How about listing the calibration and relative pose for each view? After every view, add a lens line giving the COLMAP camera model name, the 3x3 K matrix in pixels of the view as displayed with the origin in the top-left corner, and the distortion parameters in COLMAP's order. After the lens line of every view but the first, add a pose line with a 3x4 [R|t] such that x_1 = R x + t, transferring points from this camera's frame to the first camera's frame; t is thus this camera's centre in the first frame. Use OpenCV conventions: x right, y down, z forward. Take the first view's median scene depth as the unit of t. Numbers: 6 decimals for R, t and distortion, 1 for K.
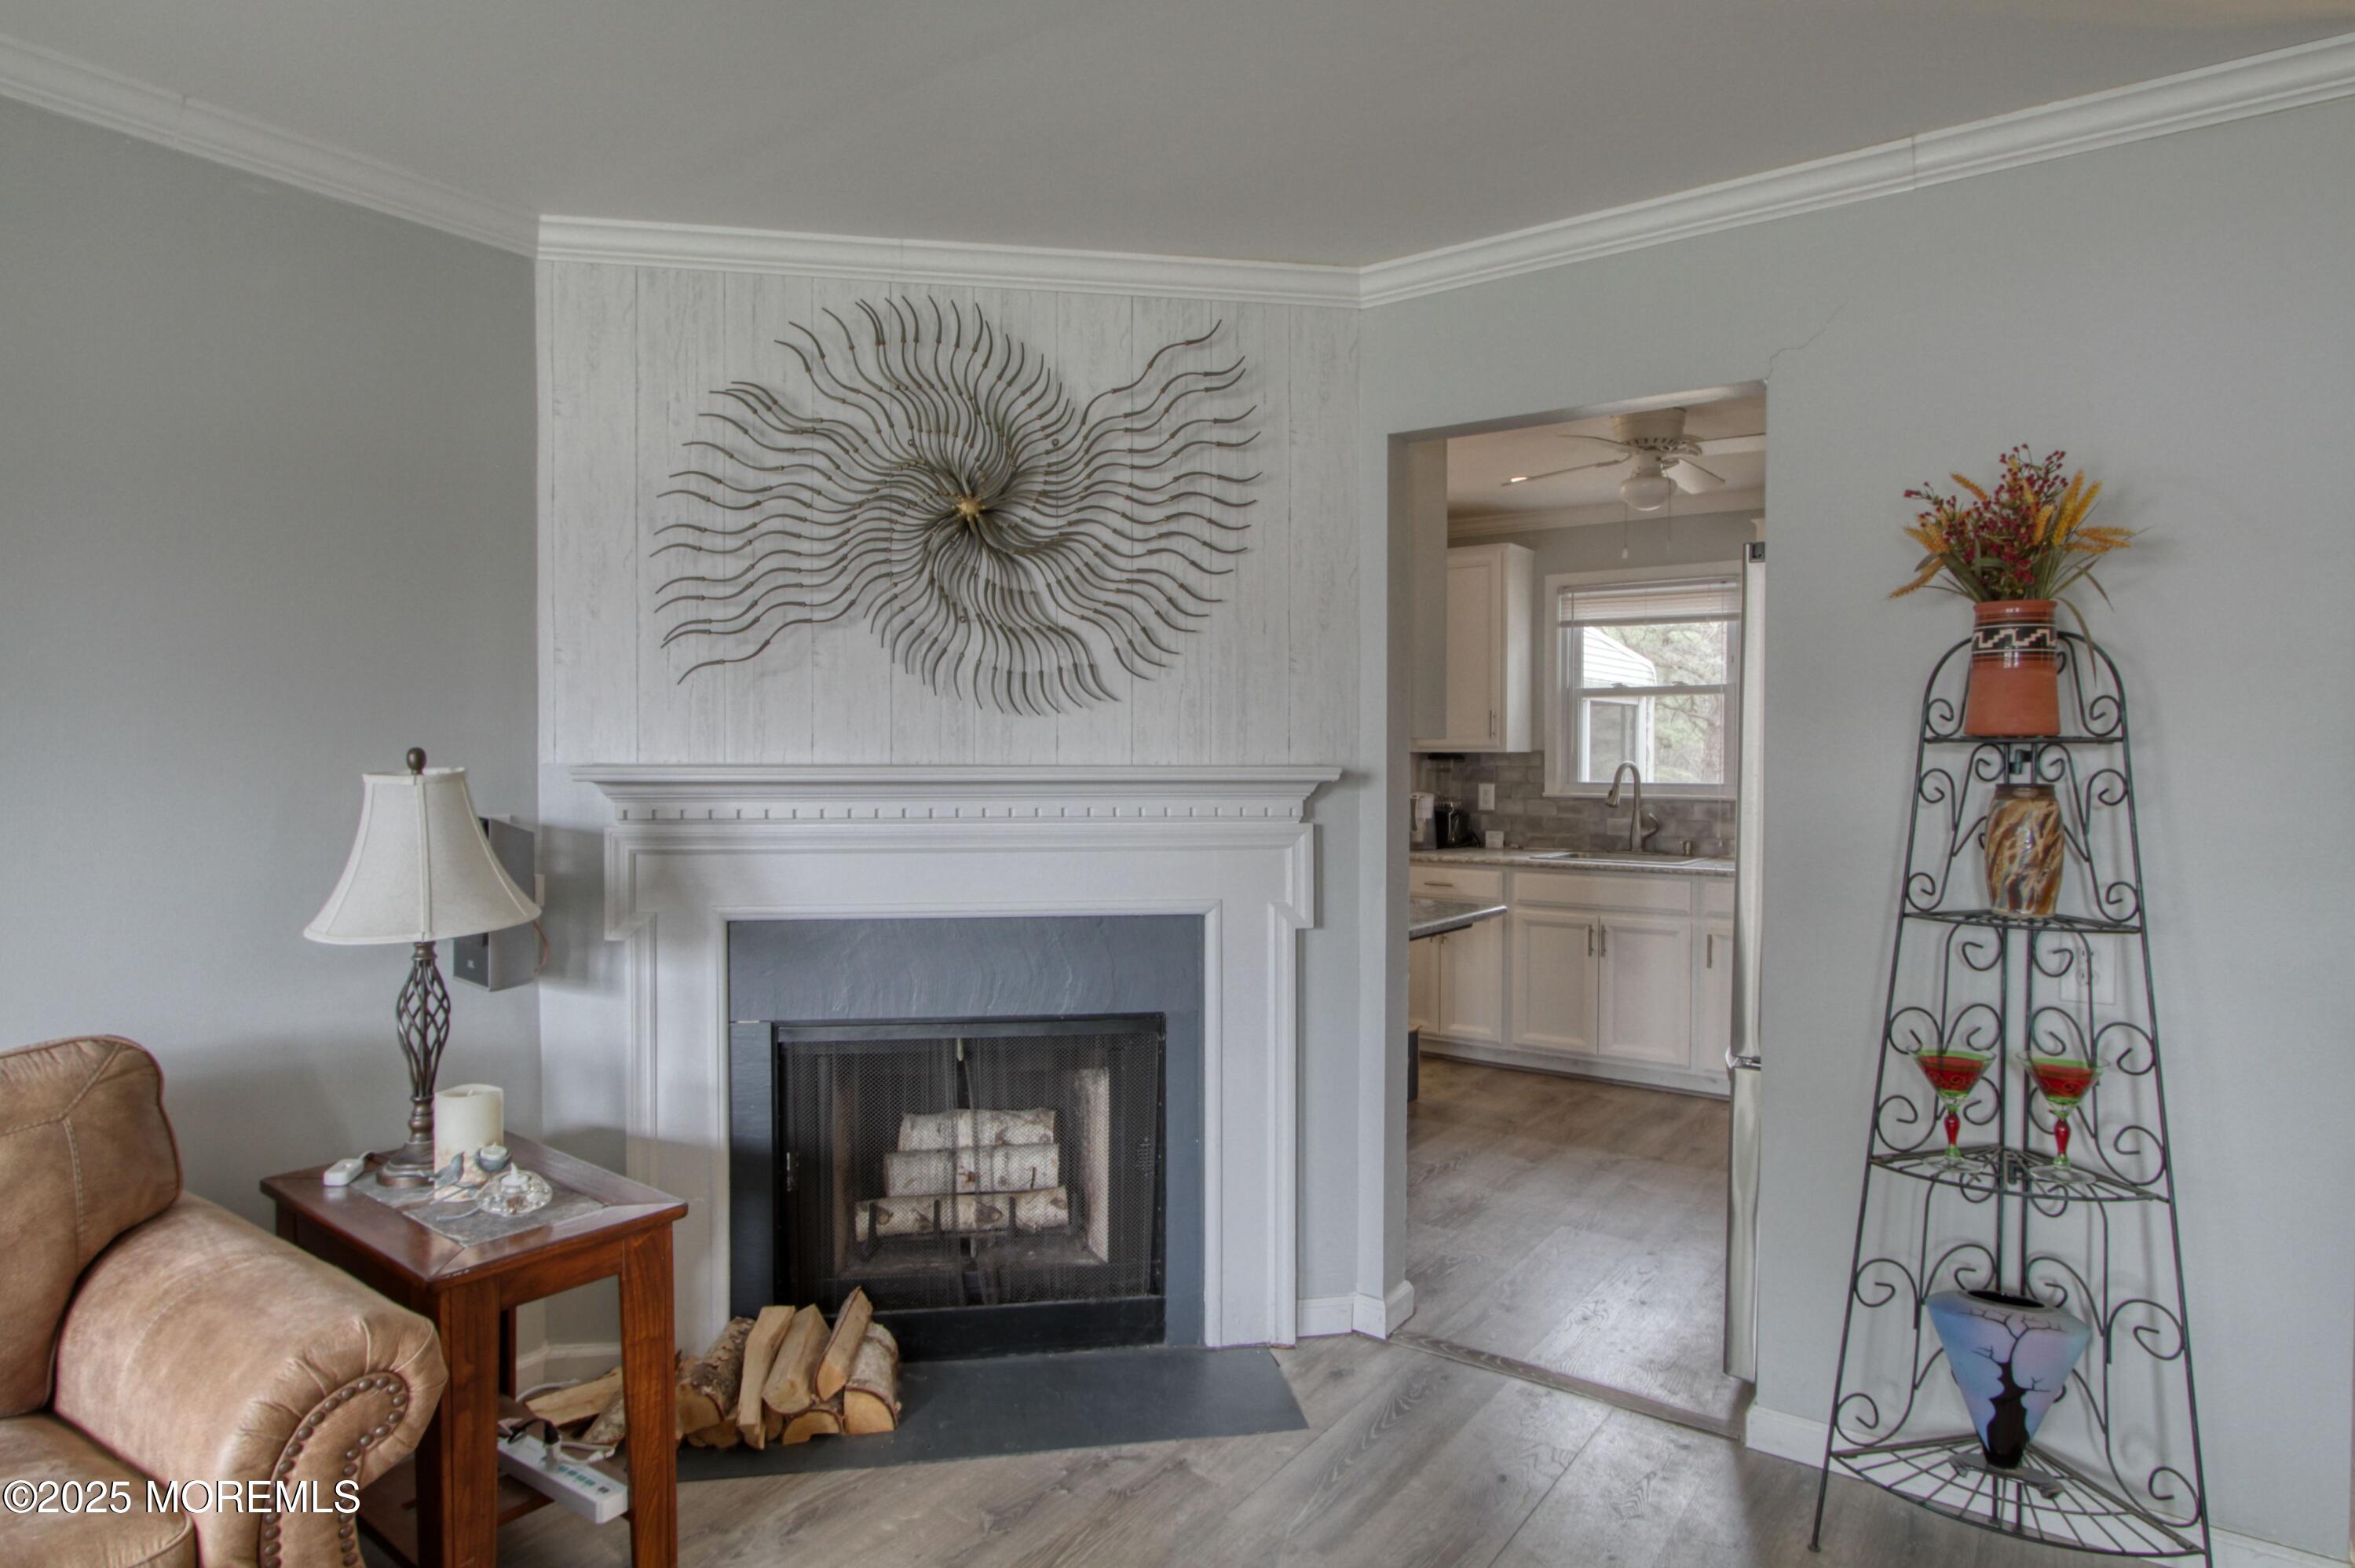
lens RADIAL K [[1303.5, 0, 1177.5], [0, 1303.5, 784.0], [0, 0, 1]] dist [-0.026065, 0.001369]
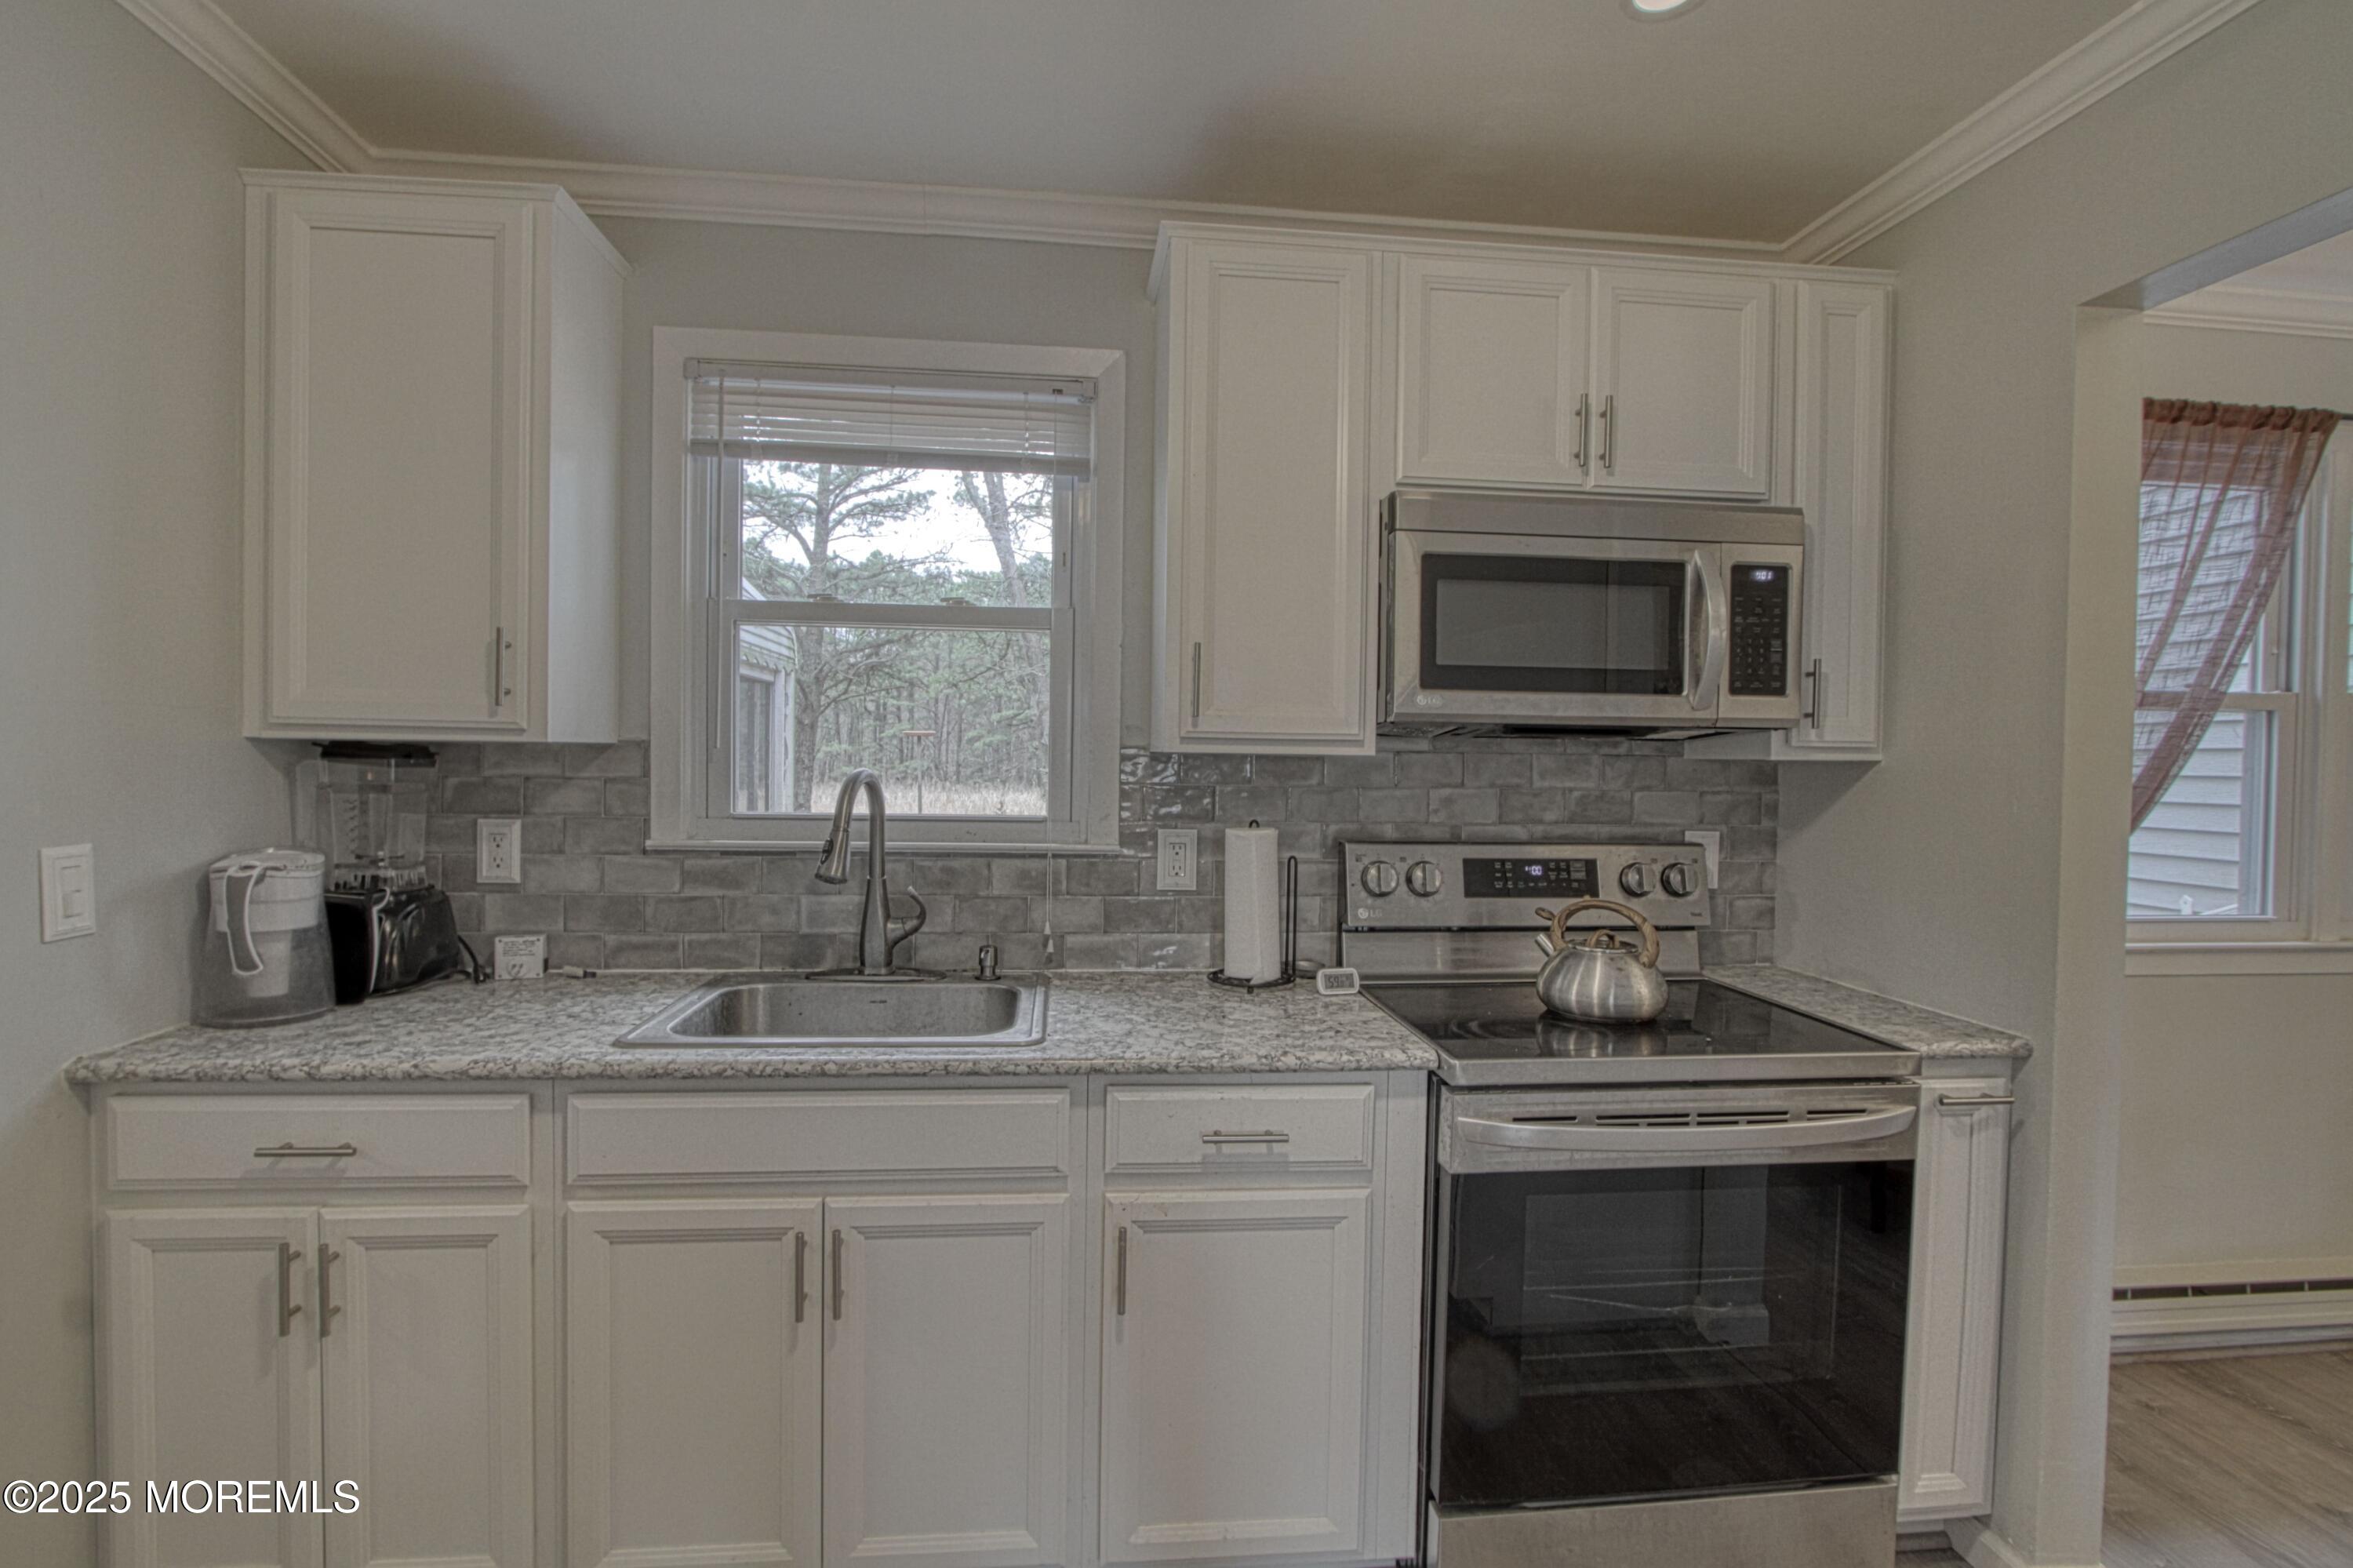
lens RADIAL K [[1103.8, 0, 1176.5], [0, 1103.8, 784.0], [0, 0, 1]] dist [-0.015898, 0.003890]
pose [[0.742090, -0.003613, 0.670291, 0.366947], [-0.001842, 0.999971, 0.007429, -0.031573], [-0.670298, -0.006748, 0.742062, 1.343751]]
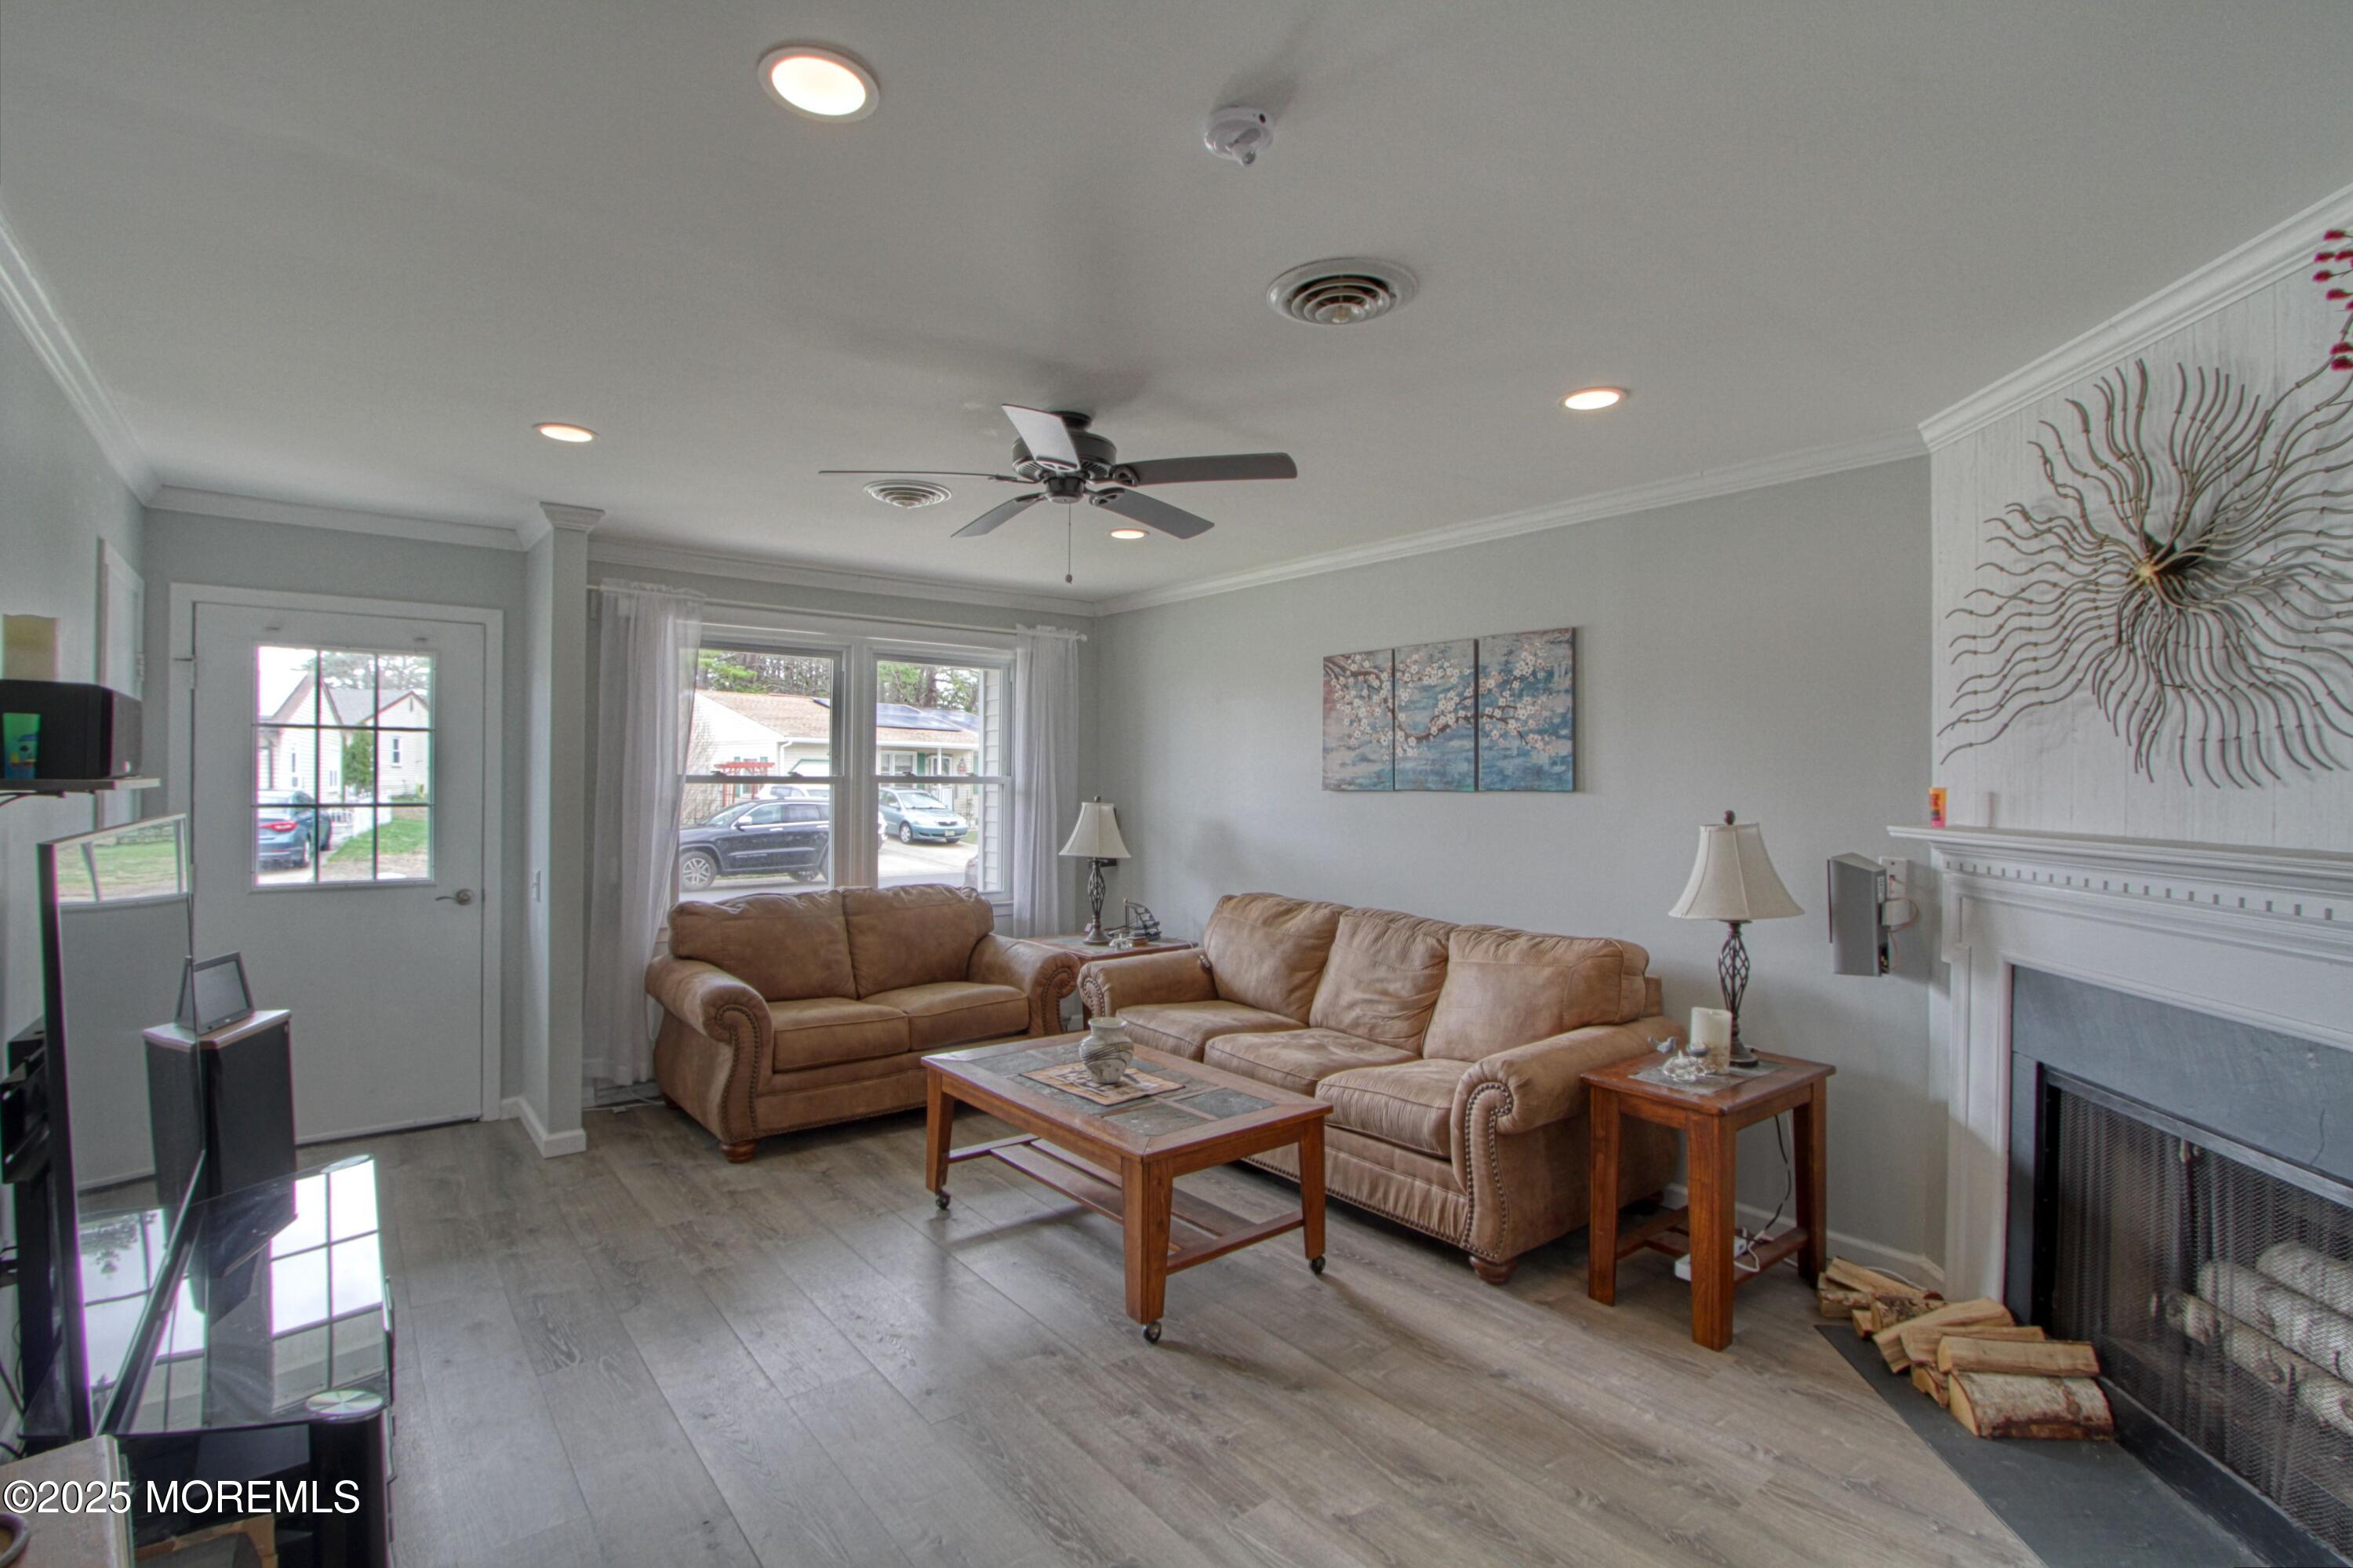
lens RADIAL K [[1103.8, 0, 1176.5], [0, 1103.8, 784.0], [0, 0, 1]] dist [-0.015898, 0.003890]
pose [[-0.272878, 0.006081, -0.962029, 0.784210], [-0.022484, 0.999667, 0.012697, -0.049838], [0.961786, 0.025095, -0.272651, 0.528086]]
